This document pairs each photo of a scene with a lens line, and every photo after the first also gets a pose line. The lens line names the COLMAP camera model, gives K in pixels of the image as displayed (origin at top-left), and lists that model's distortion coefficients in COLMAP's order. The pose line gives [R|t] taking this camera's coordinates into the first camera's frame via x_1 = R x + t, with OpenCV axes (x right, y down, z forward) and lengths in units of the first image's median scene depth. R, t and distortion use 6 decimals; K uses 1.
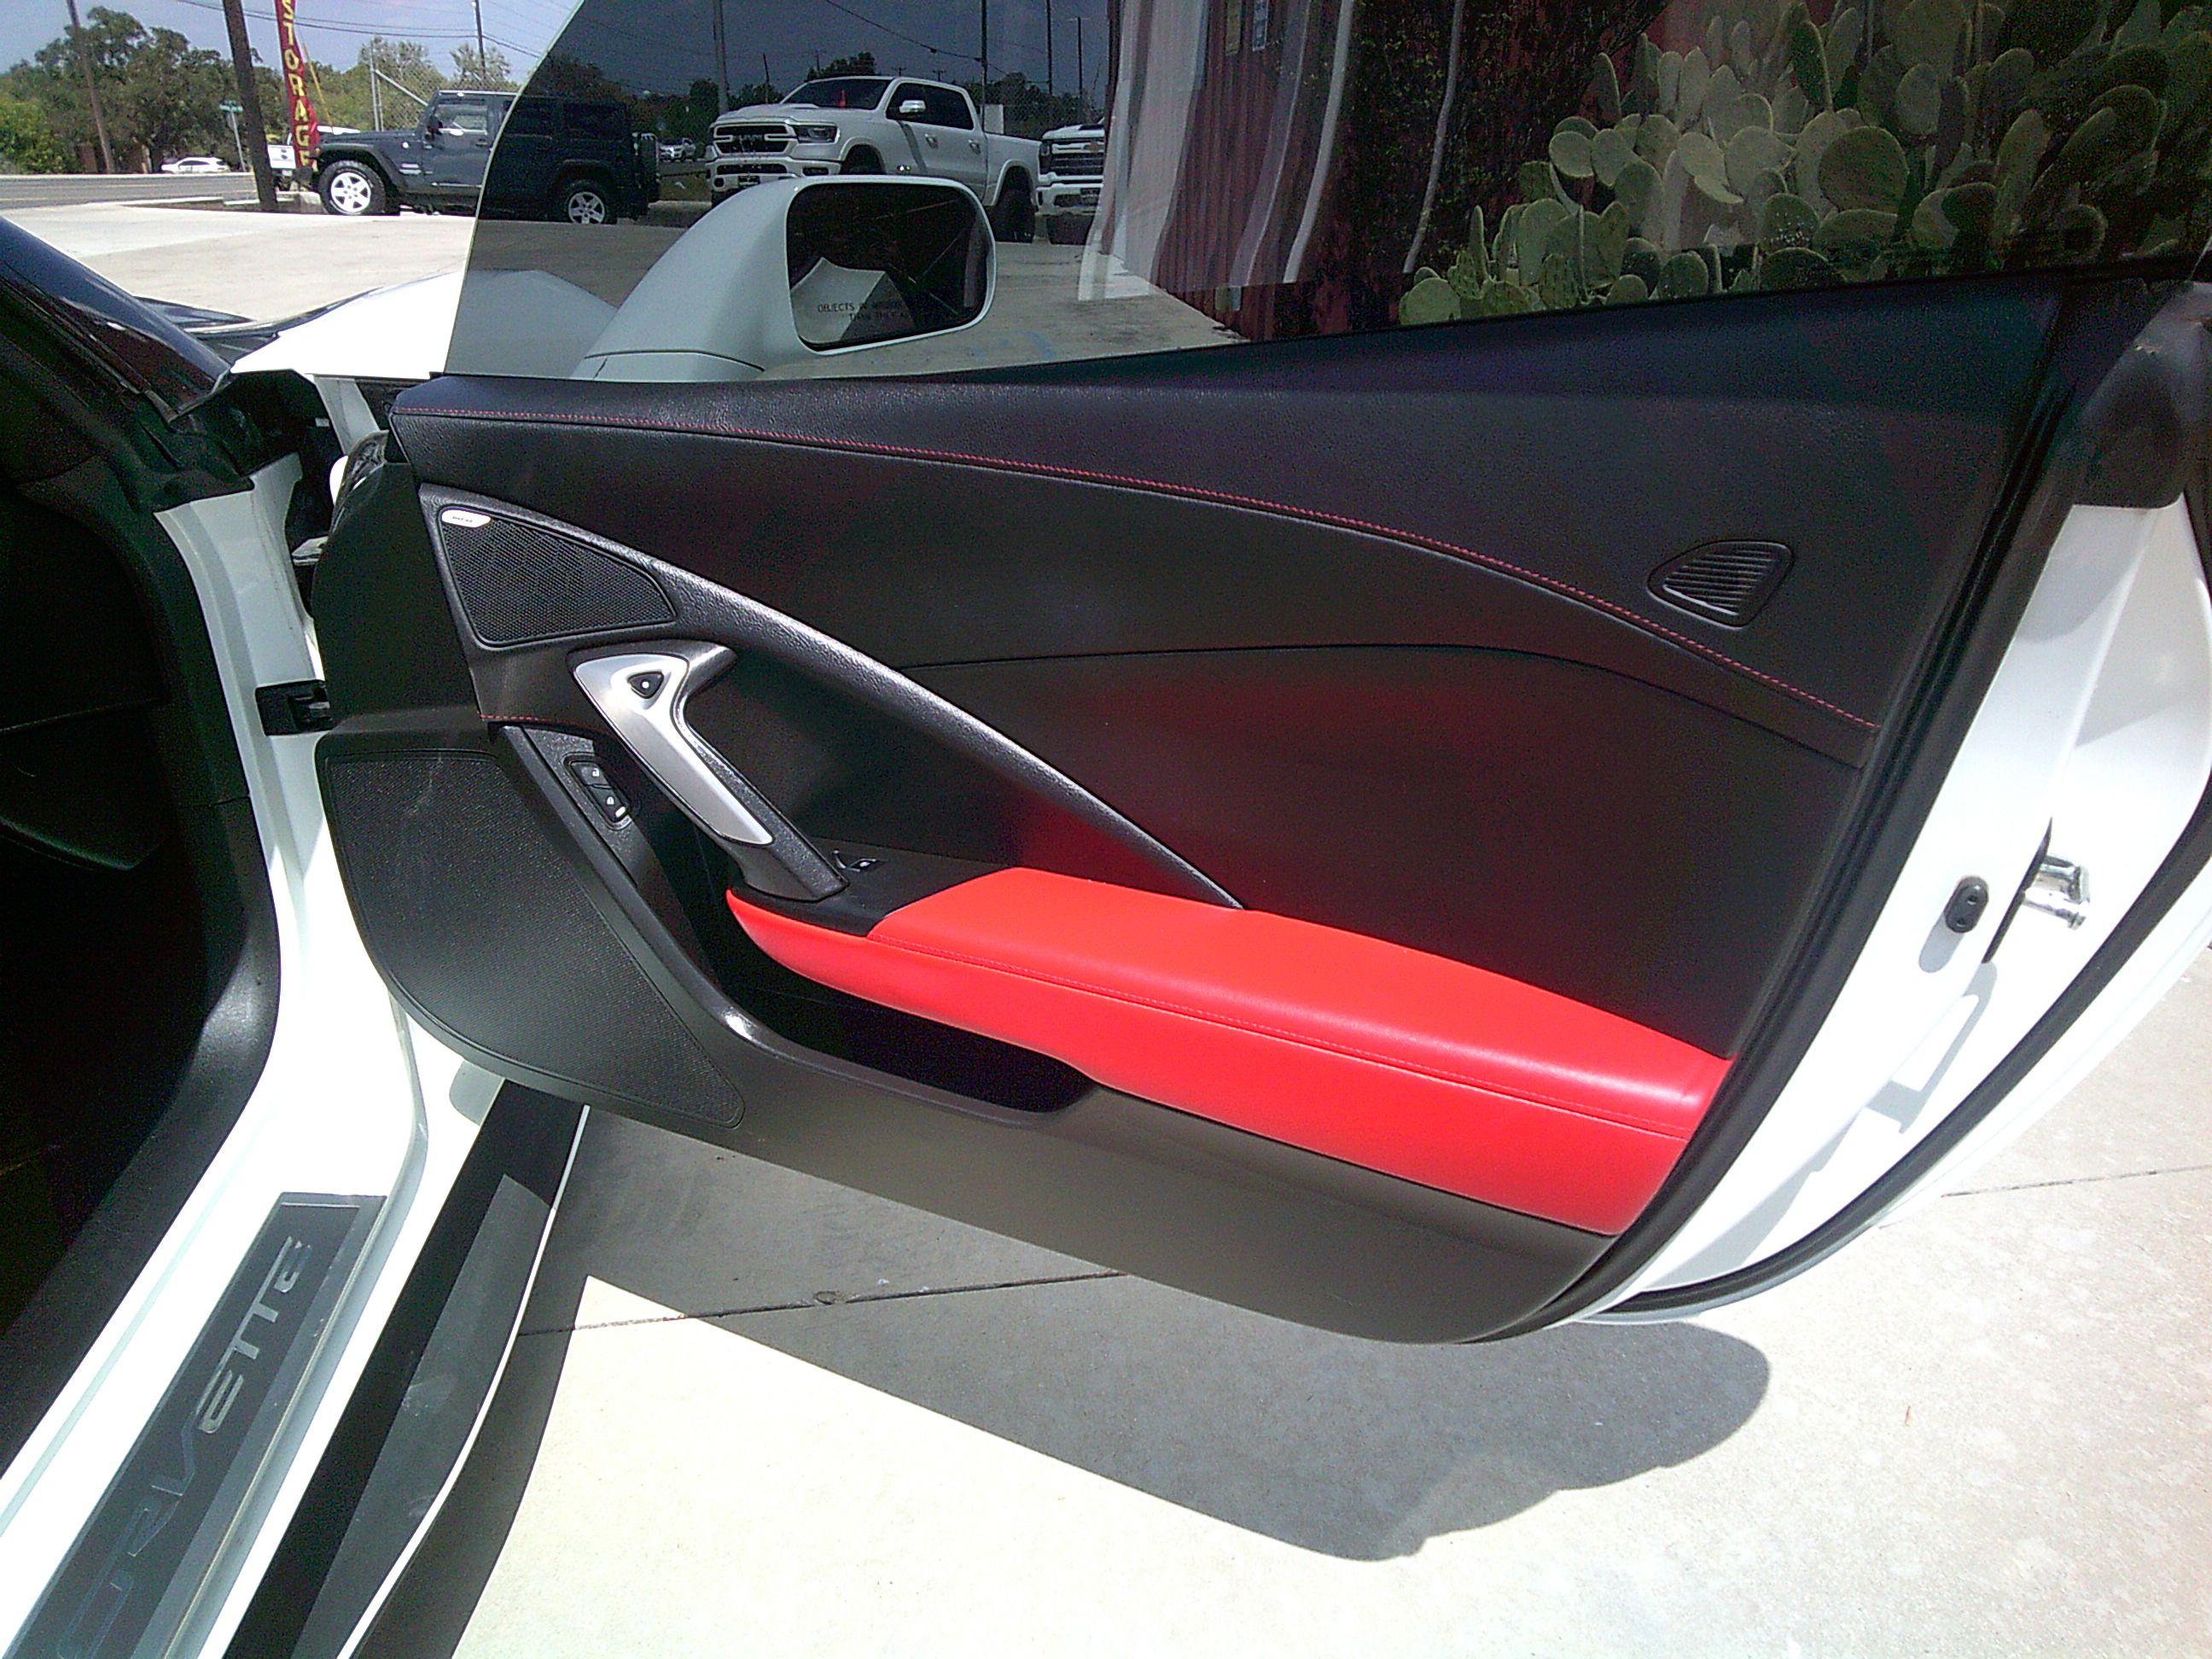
lens RADIAL K [[1550.7, 0, 1104.2], [0, 1550.7, 830.6], [0, 0, 1]] dist [-0.024684, 0.014690]
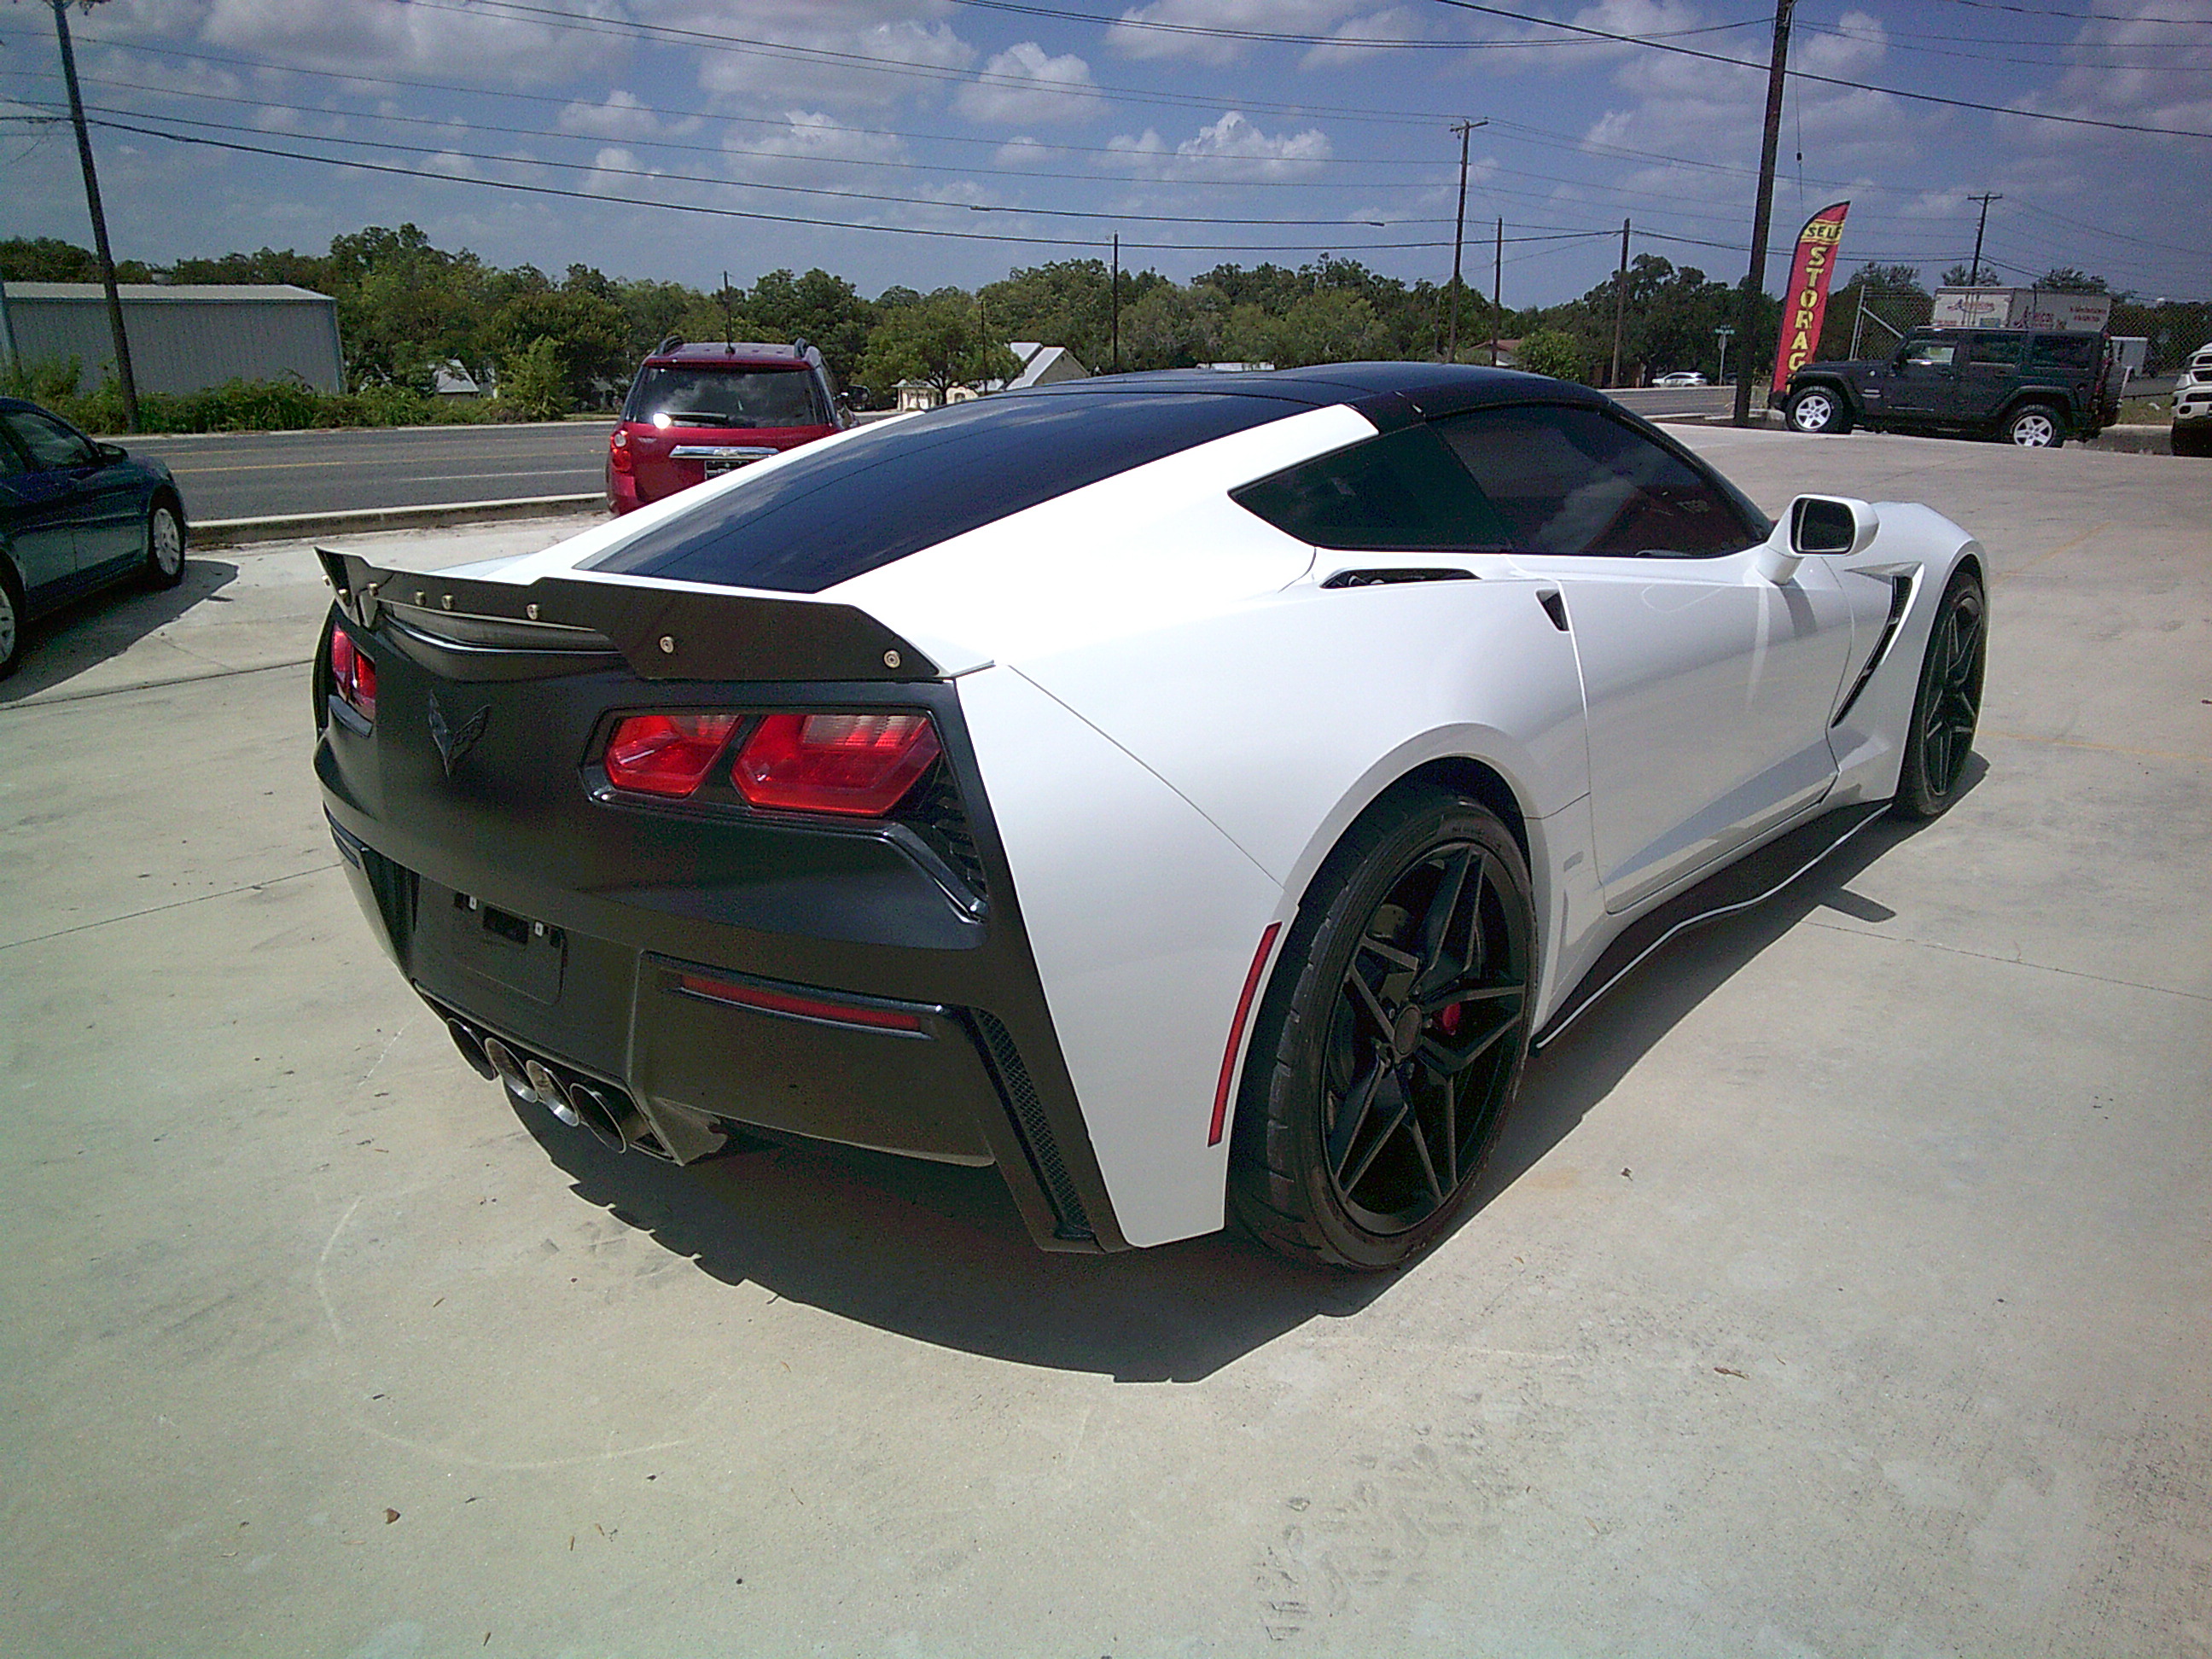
lens RADIAL K [[1550.7, 0, 1106.9], [0, 1550.7, 811.8], [0, 0, 1]] dist [-0.024684, 0.014690]
pose [[0.667724, 0.194175, -0.718638, 0.045240], [-0.288196, 0.957529, -0.009055, 0.034054], [0.686358, 0.213154, 0.695326, -0.101867]]
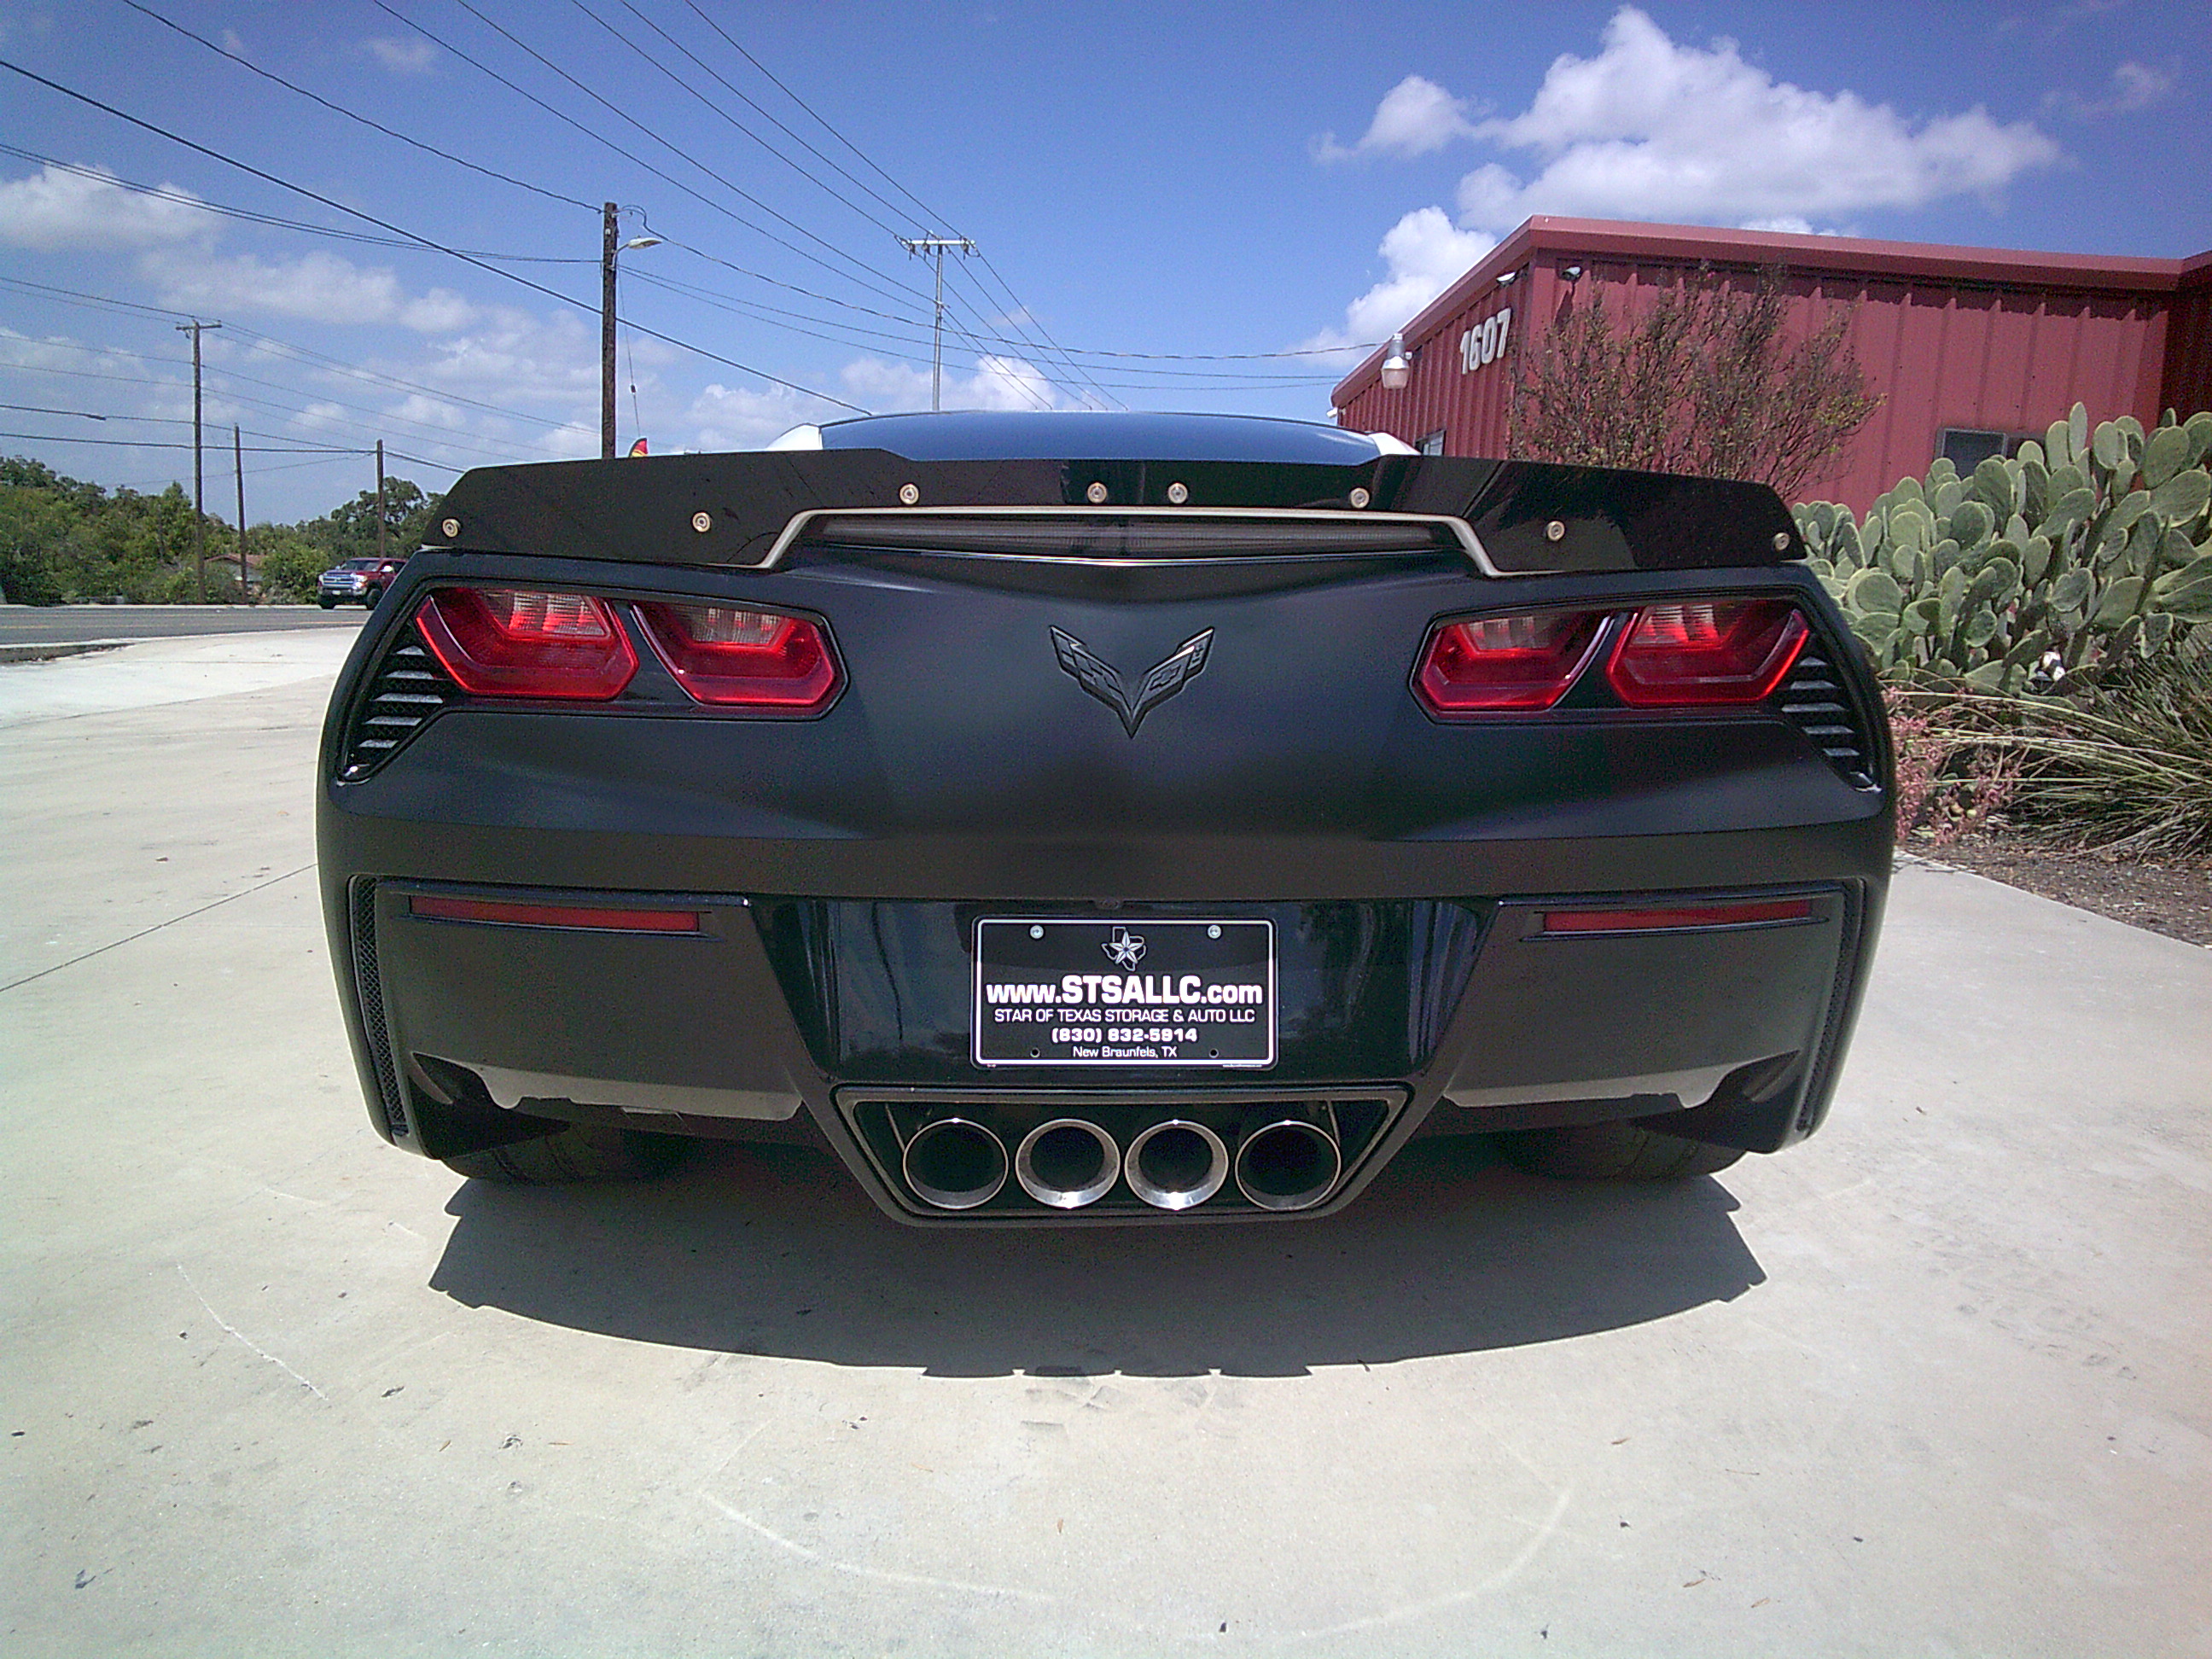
lens RADIAL K [[1550.7, 0, 1102.2], [0, 1550.7, 829.9], [0, 0, 1]] dist [-0.024684, 0.014690]
pose [[0.996411, 0.036014, -0.076598, -0.050181], [-0.055502, 0.961250, -0.270033, 0.067379], [0.063905, 0.273315, 0.959800, -0.131568]]
